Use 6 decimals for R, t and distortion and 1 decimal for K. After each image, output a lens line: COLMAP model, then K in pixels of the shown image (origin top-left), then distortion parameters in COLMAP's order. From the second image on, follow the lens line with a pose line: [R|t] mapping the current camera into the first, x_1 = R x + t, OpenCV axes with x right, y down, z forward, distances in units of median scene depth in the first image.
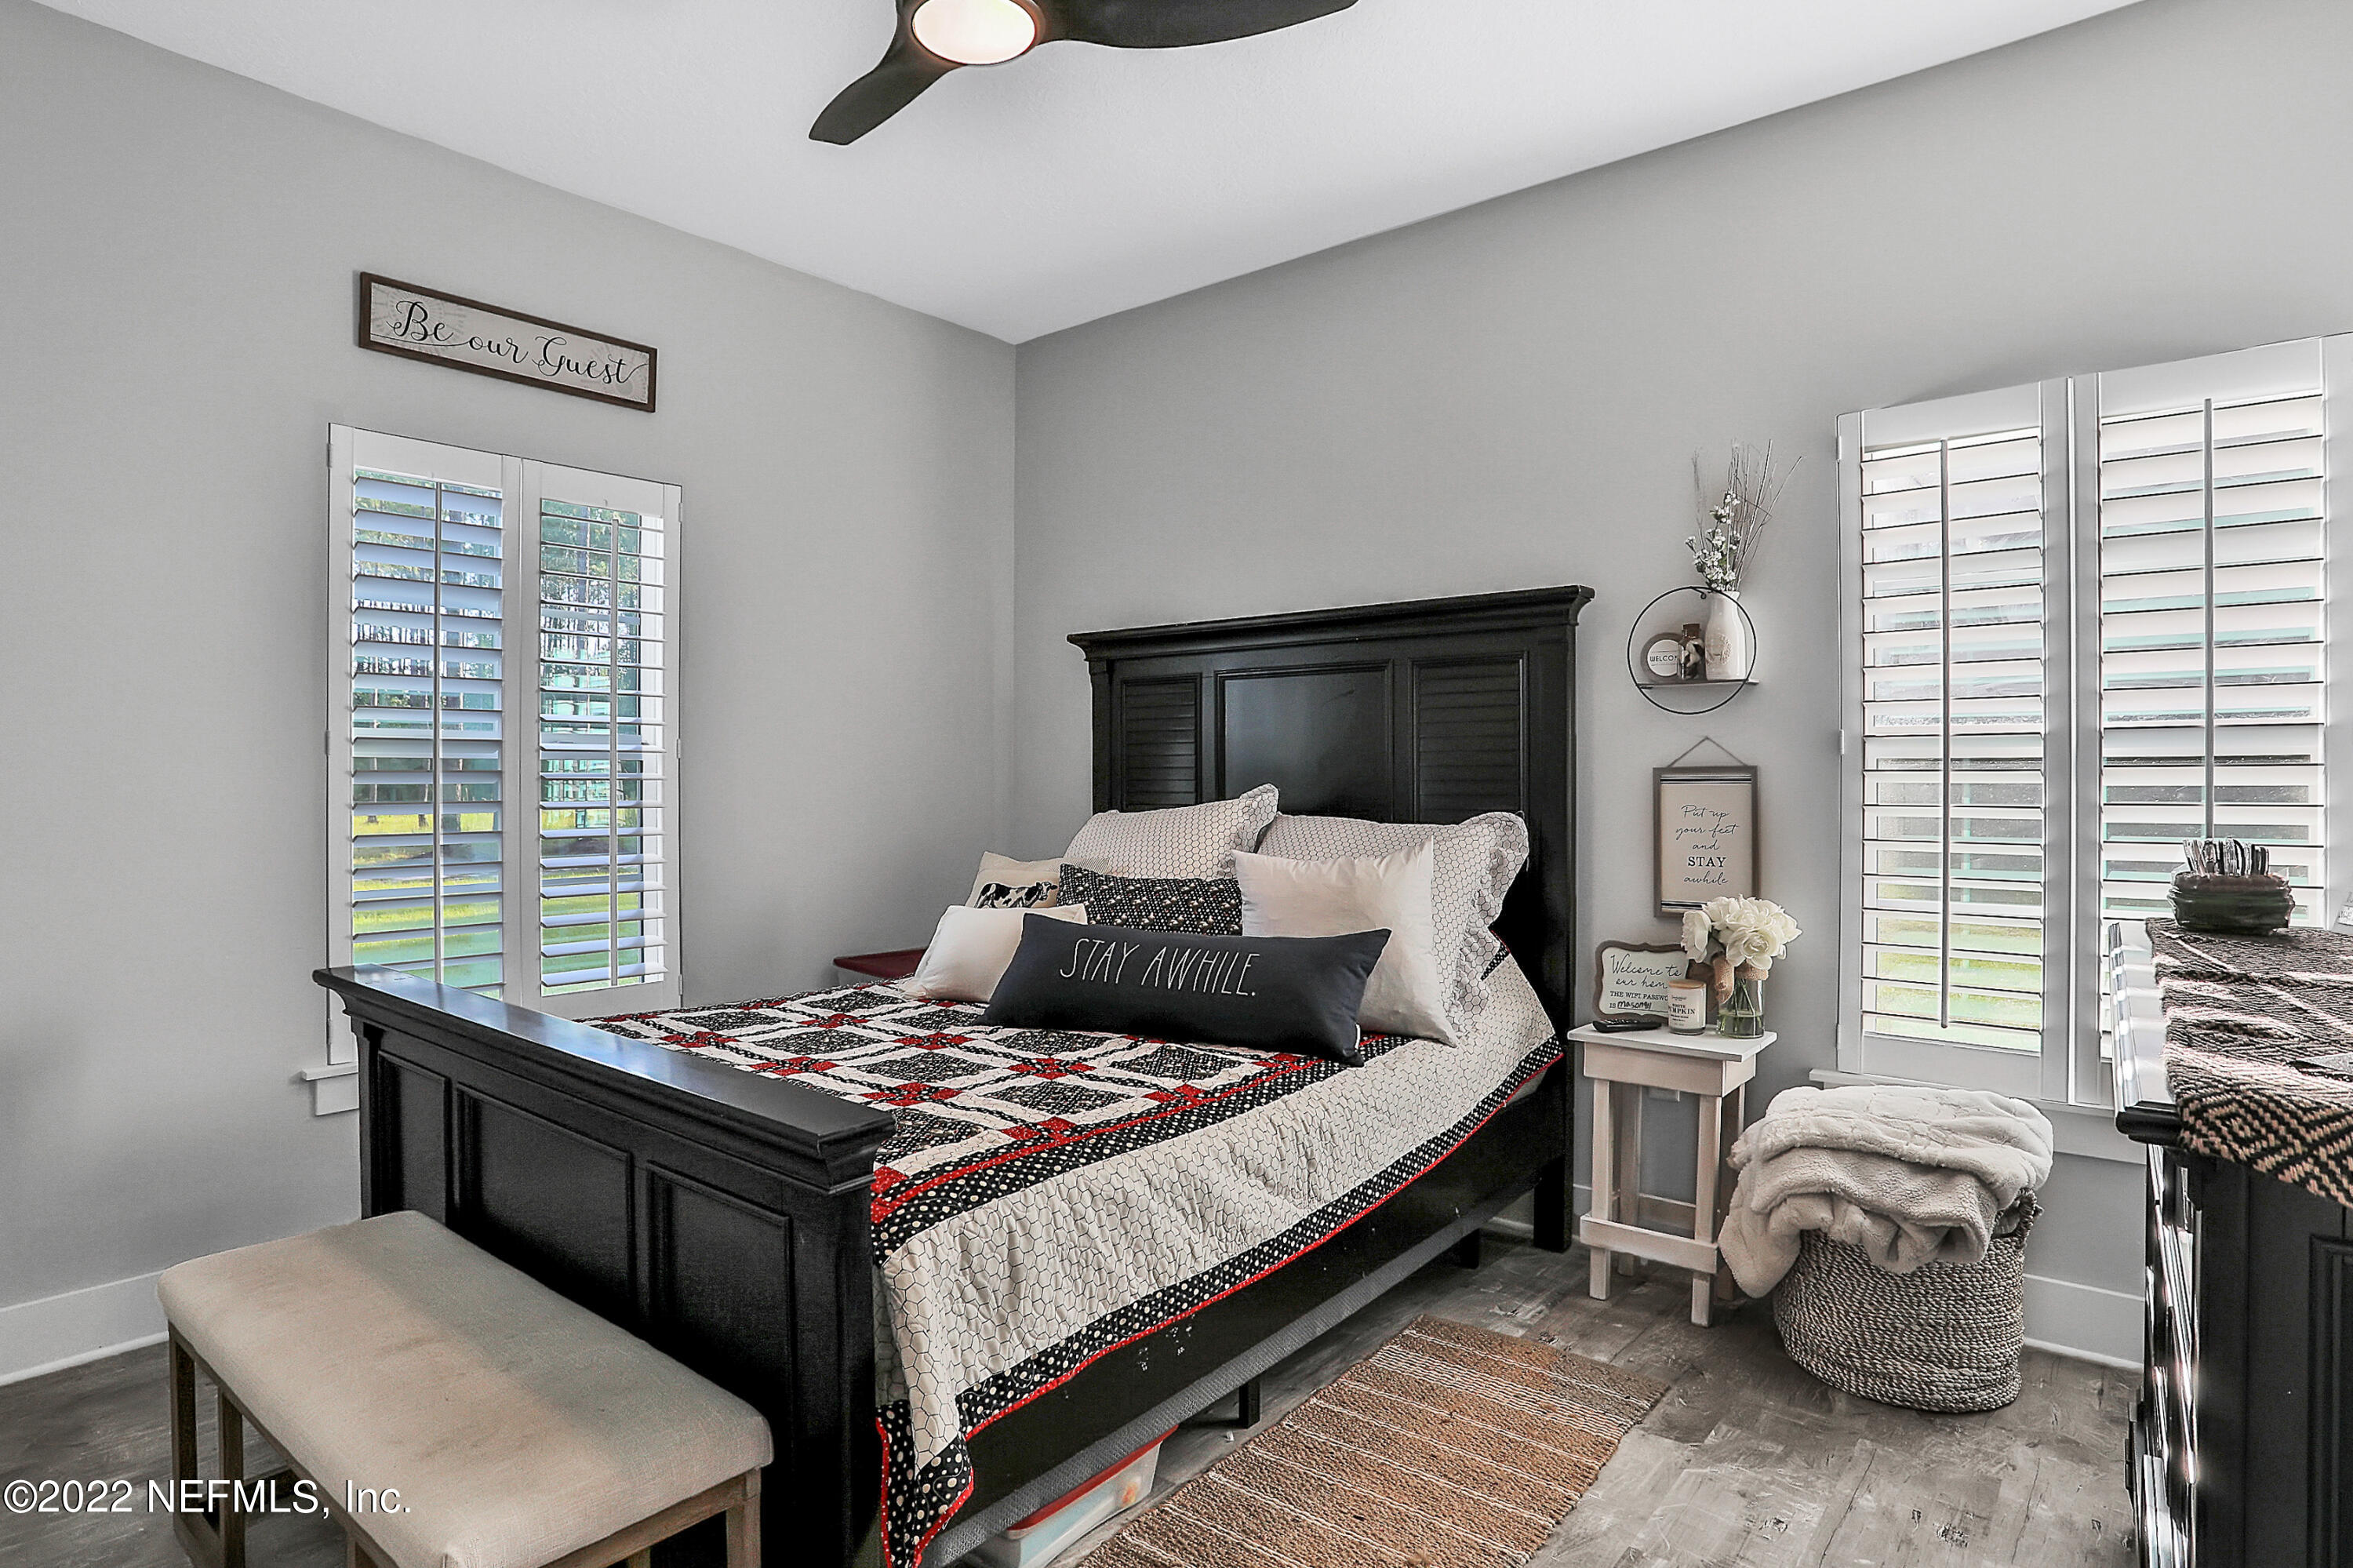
lens RADIAL K [[1217.3, 0, 1178.5], [0, 1217.3, 780.9], [0, 0, 1]] dist [-0.058366, 0.013138]
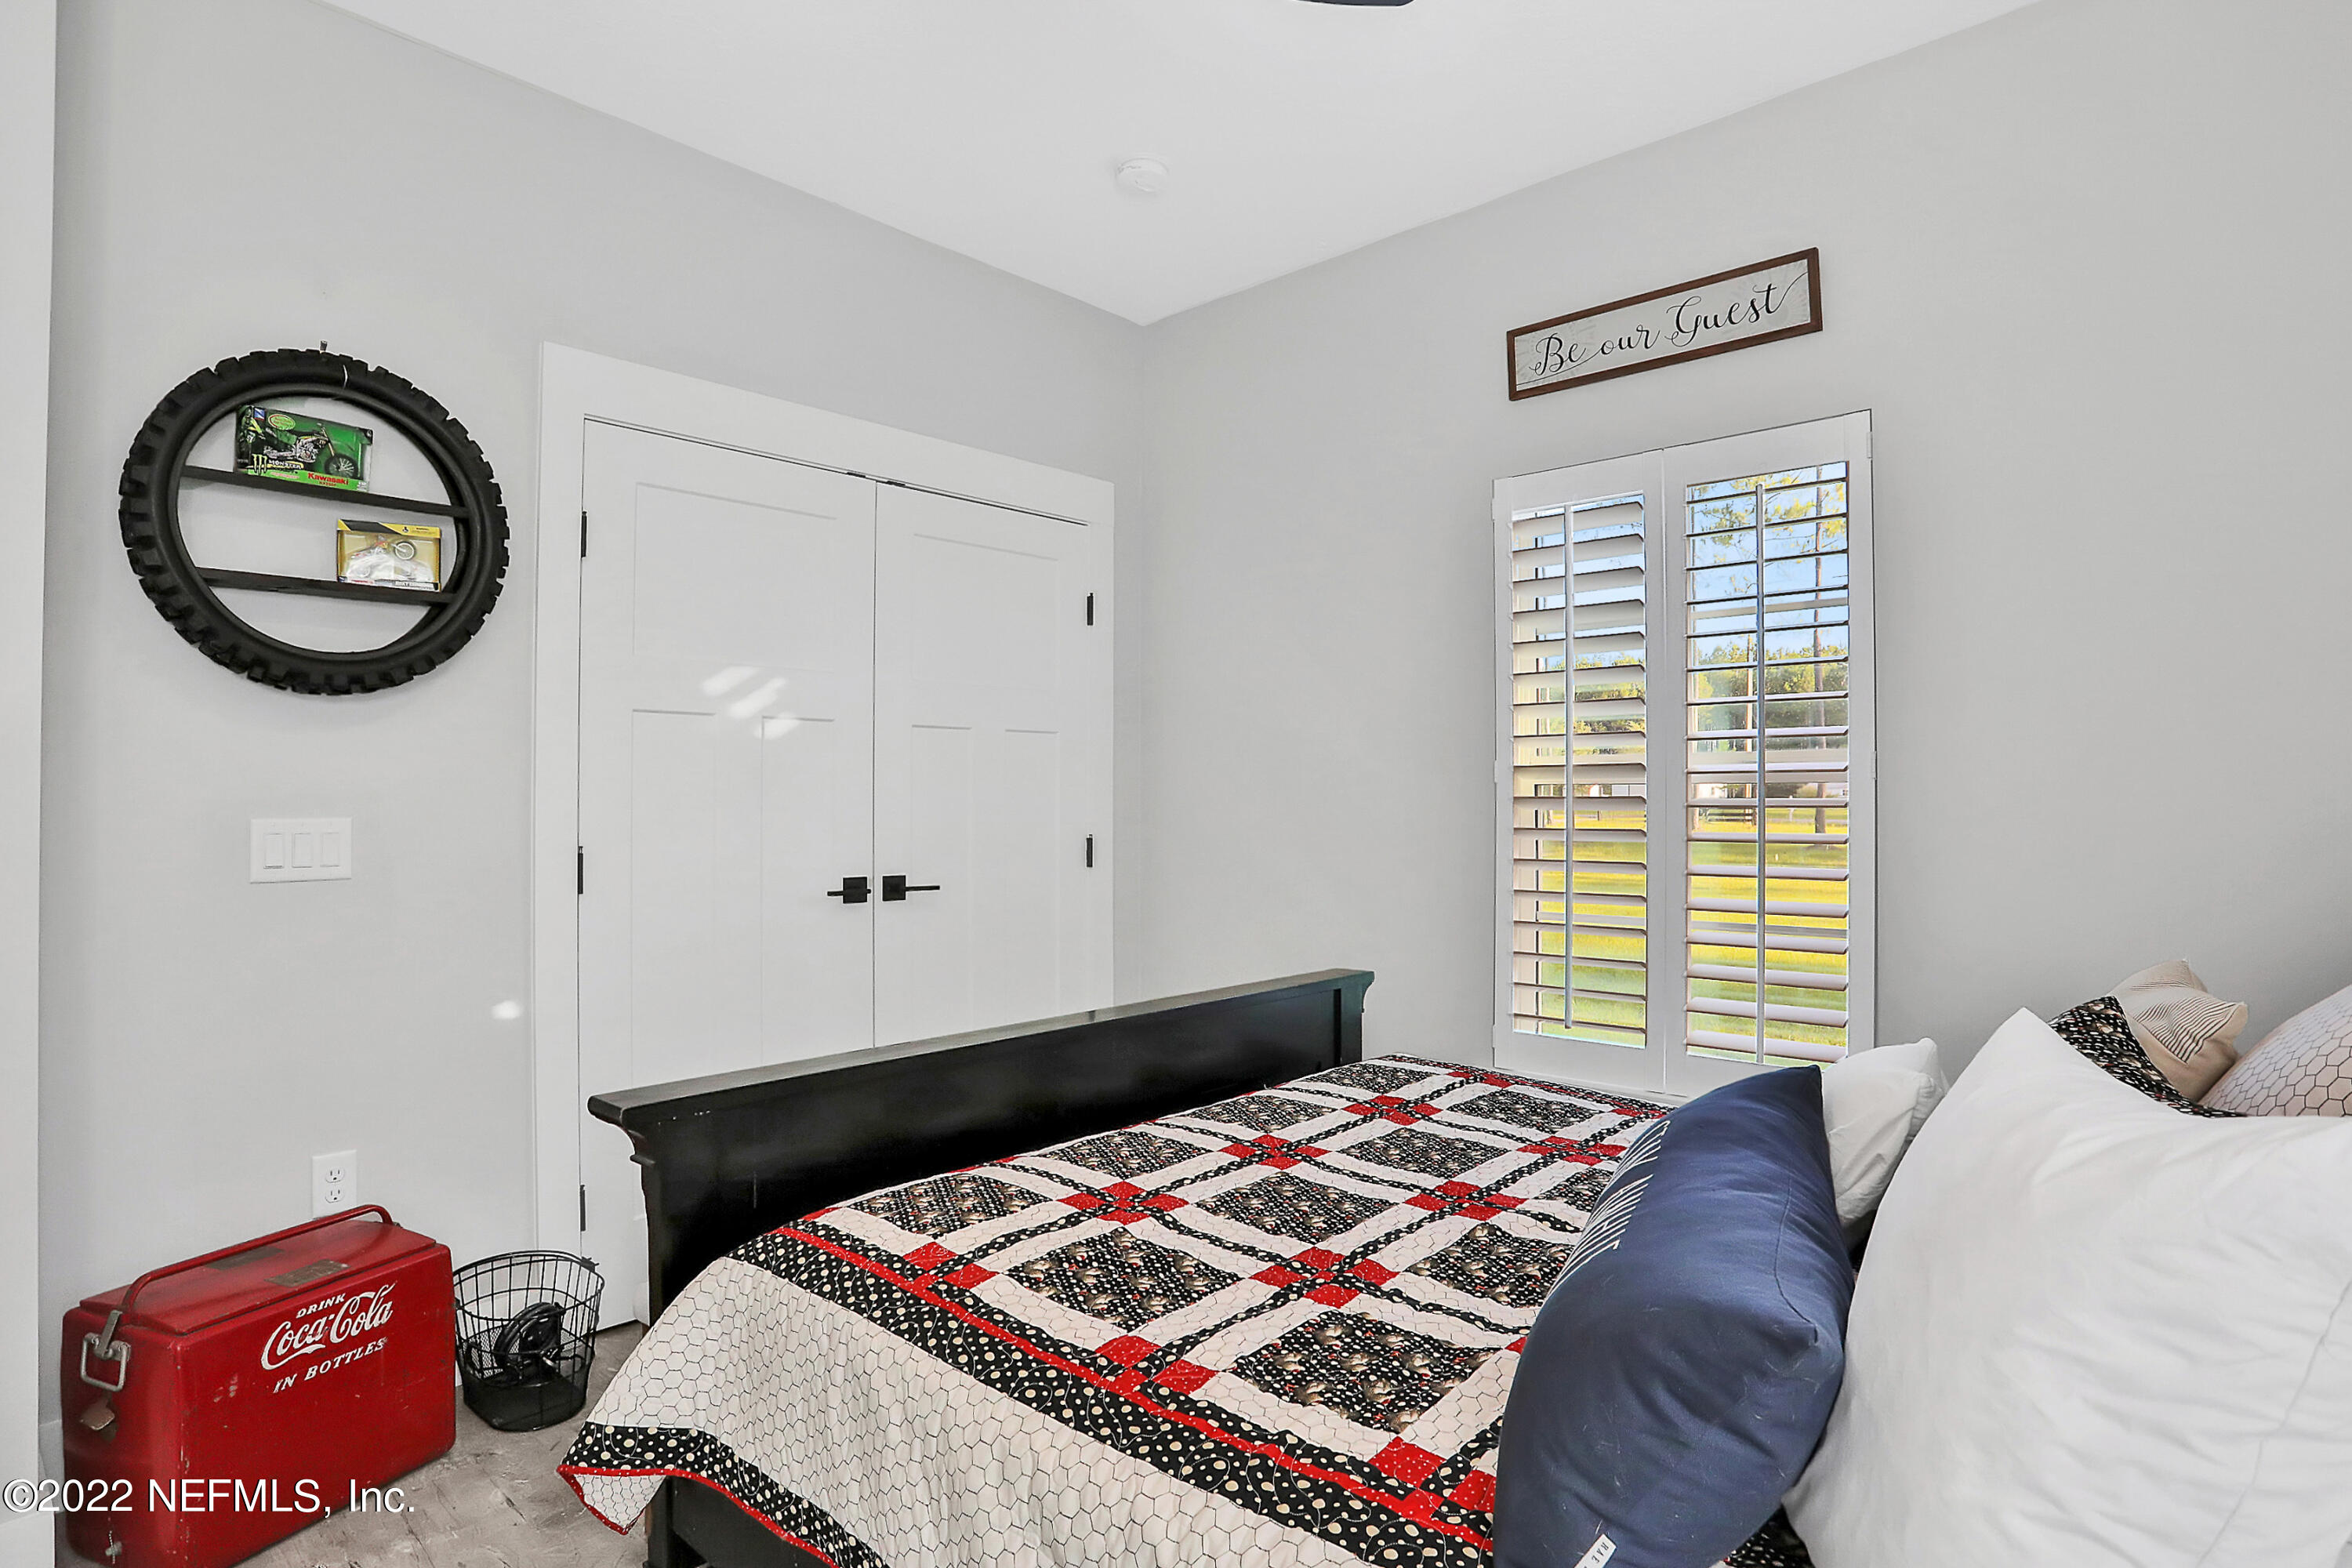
lens RADIAL K [[1216.7, 0, 1178.4], [0, 1216.7, 789.6], [0, 0, 1]] dist [-0.058366, 0.013138]
pose [[-0.044292, -0.009942, -0.998969, 0.397713], [-0.001907, 0.999950, -0.009867, -0.004541], [0.999017, 0.001468, -0.044309, 0.729569]]
